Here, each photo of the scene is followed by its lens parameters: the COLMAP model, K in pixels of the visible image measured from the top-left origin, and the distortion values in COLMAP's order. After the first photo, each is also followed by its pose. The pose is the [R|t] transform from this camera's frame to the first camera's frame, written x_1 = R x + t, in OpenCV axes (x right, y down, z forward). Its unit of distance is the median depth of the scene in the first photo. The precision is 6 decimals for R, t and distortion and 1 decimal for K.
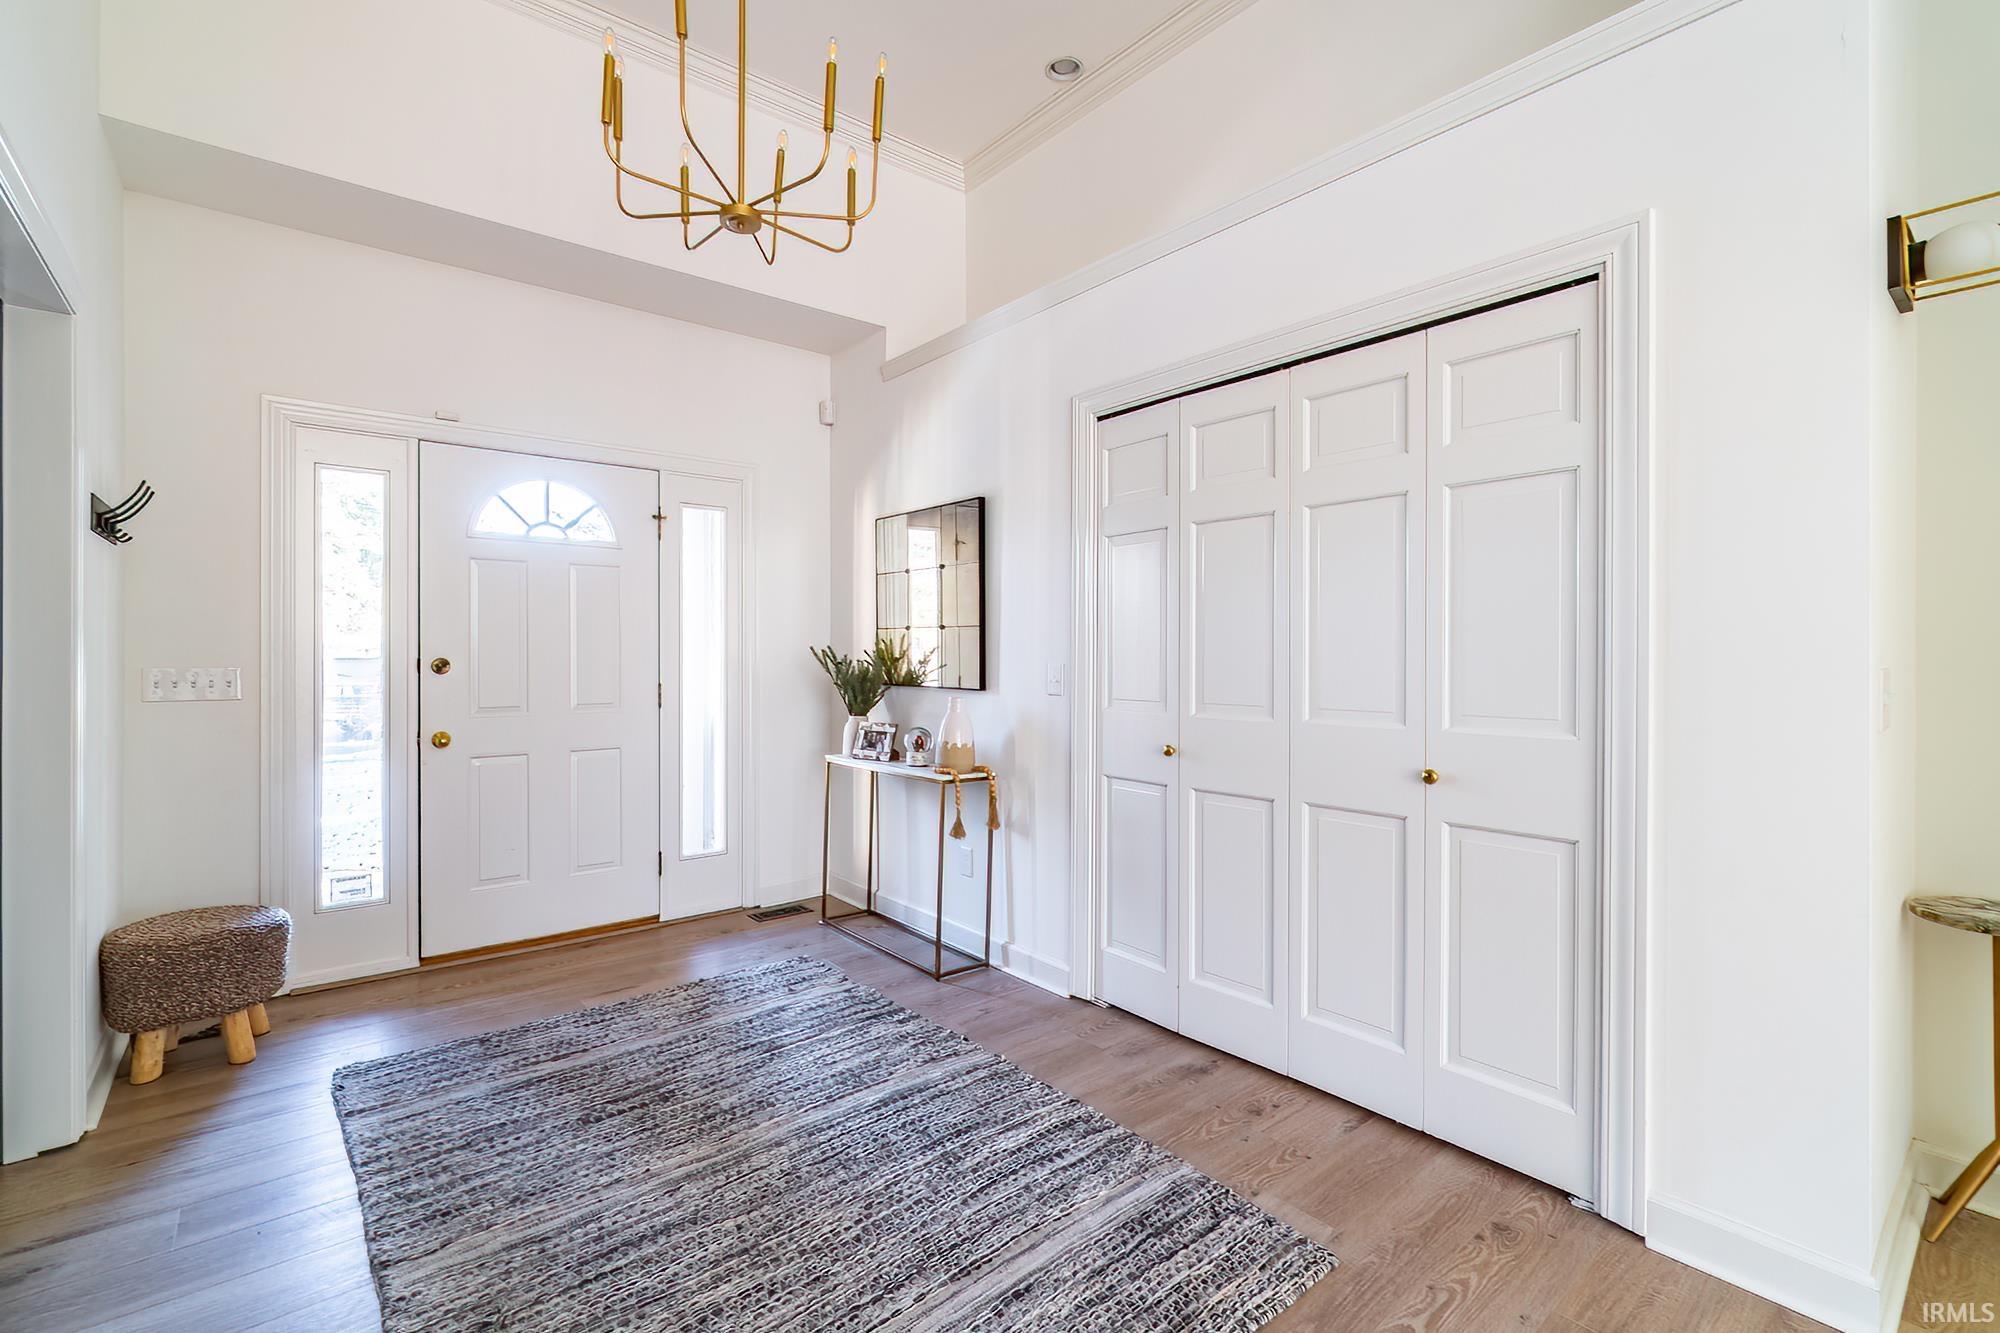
lens RADIAL K [[878.2, 0, 1000.0], [0, 878.2, 666.5], [0, 0, 1]] dist [-0.002420, -0.000396]
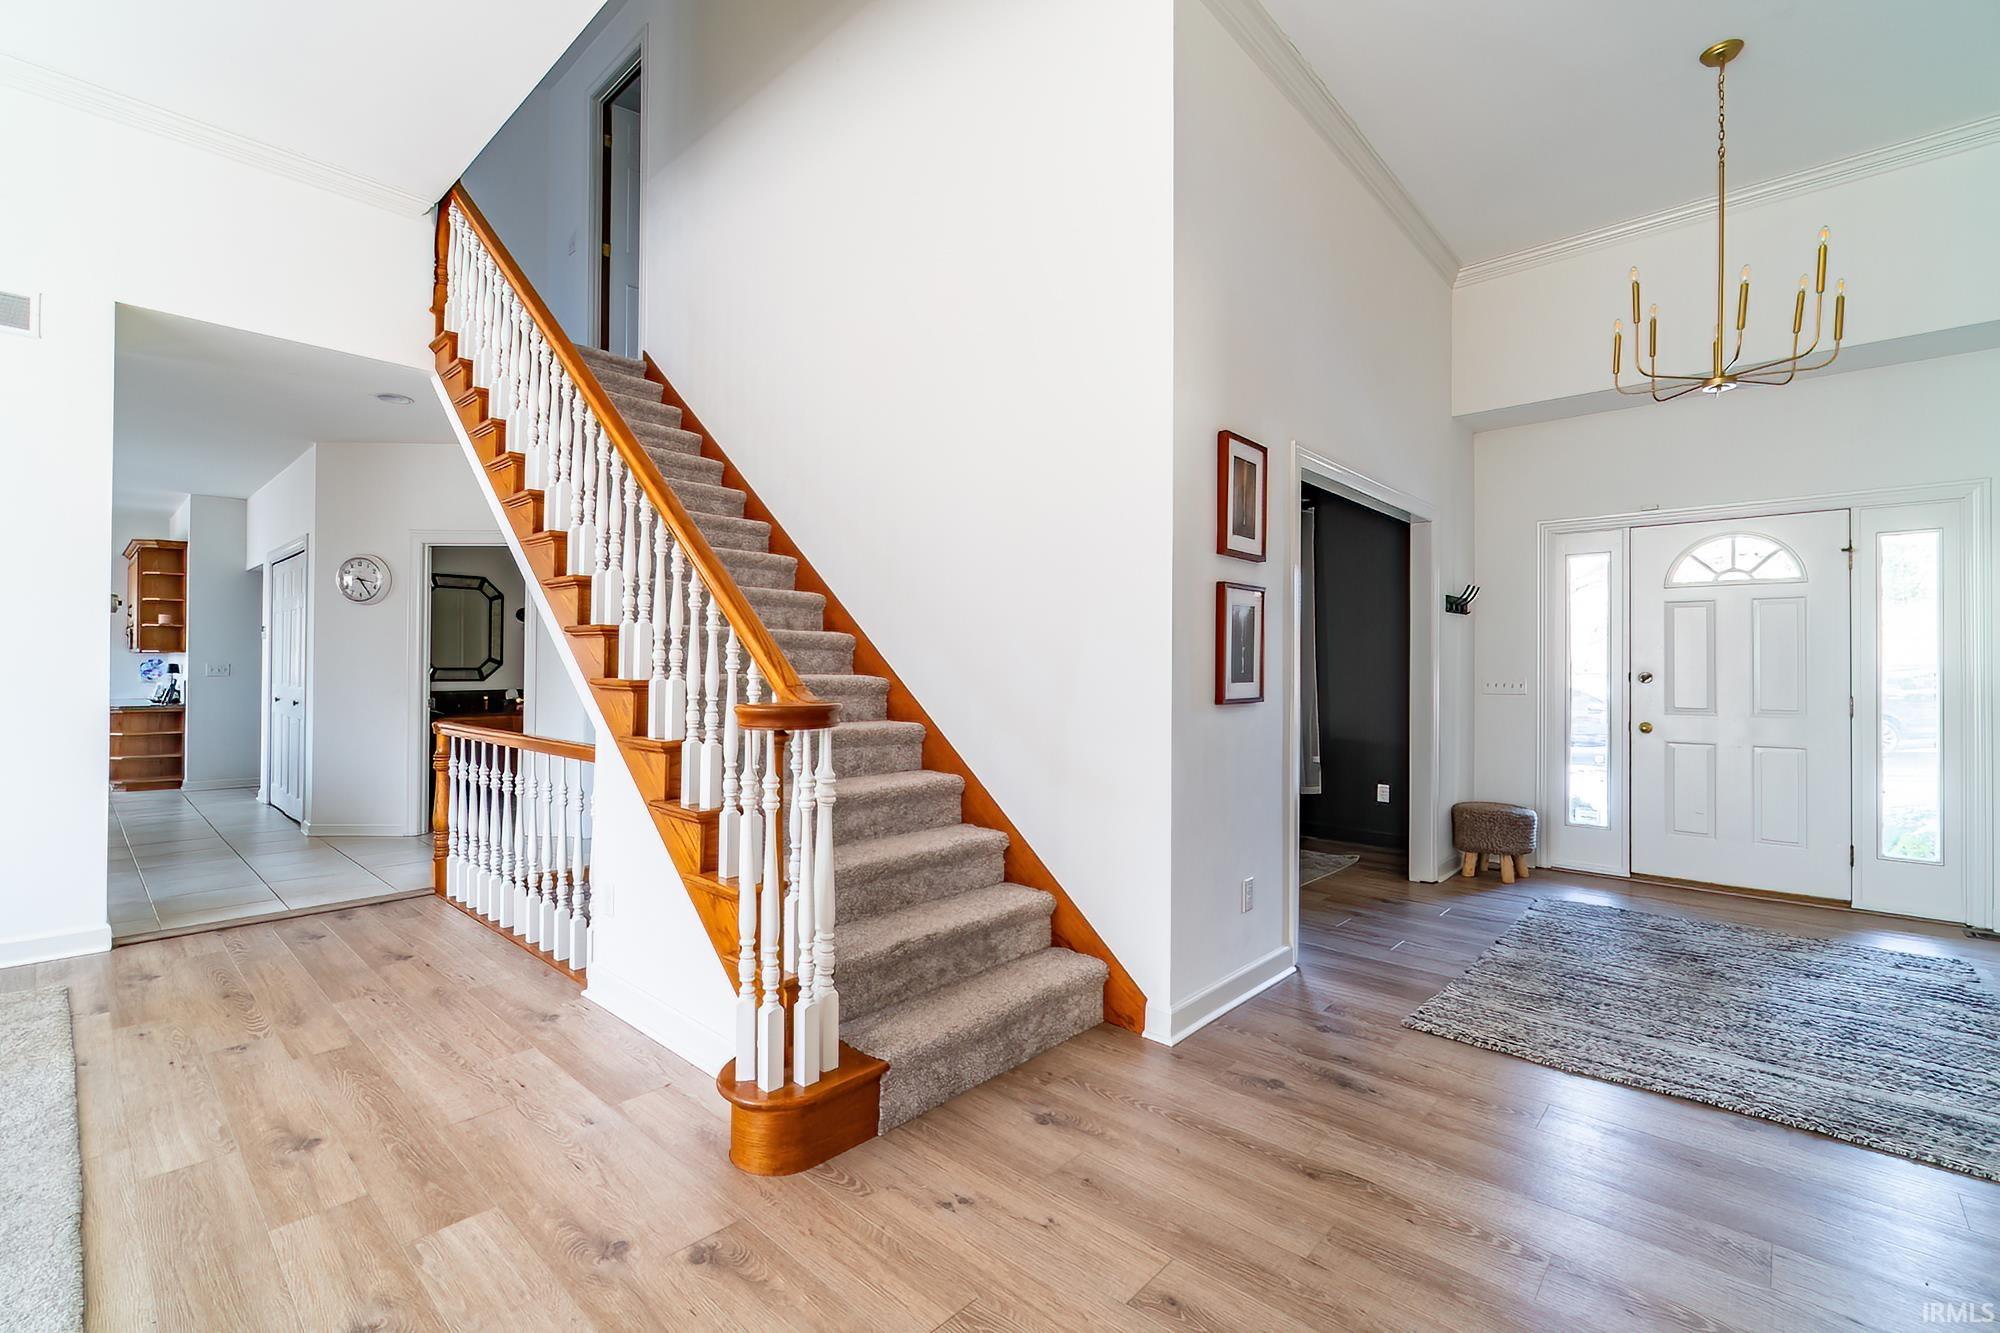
lens RADIAL K [[869.6, 0, 1000.0], [0, 869.6, 666.5], [0, 0, 1]] dist [-0.002229, -0.000323]
pose [[0.156301, -0.003152, -0.987704, 0.664573], [-0.013940, 0.999888, -0.005397, 0.004283], [0.987611, 0.014612, 0.156239, -0.313922]]
